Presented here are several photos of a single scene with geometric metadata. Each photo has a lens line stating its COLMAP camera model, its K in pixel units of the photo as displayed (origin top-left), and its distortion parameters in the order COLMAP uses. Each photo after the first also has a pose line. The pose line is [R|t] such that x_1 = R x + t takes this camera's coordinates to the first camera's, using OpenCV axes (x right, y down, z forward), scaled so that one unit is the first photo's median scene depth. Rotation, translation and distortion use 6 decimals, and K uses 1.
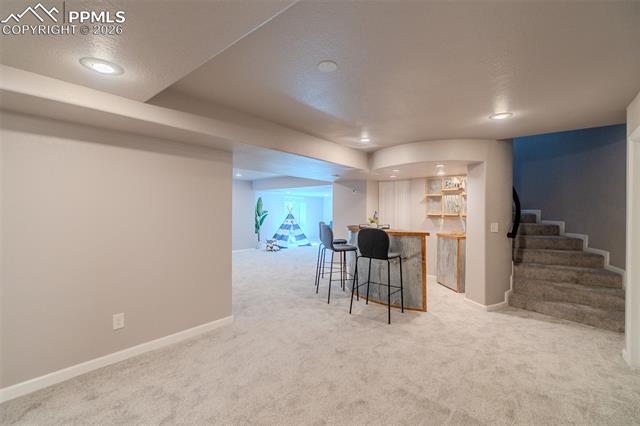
lens RADIAL K [[277.1, 0, 318.8], [0, 277.1, 209.7], [0, 0, 1]] dist [0.000425, 0.000073]
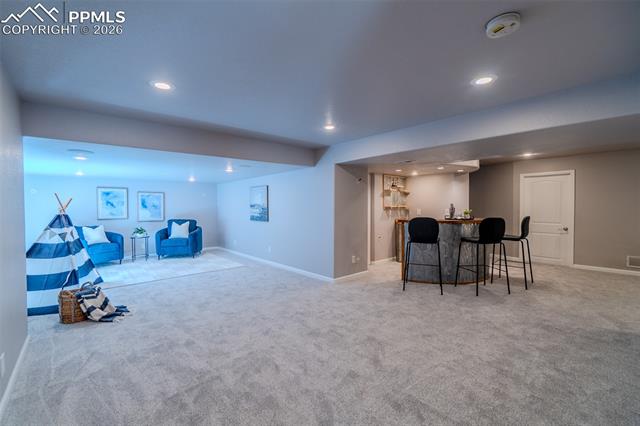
lens RADIAL K [[277.1, 0, 318.8], [0, 277.1, 209.7], [0, 0, 1]] dist [0.000425, 0.000073]
pose [[0.148231, -0.019744, 0.988756, -0.720274], [0.004378, 0.999804, 0.019309, 0.005680], [-0.988943, 0.001466, 0.148288, 0.990268]]
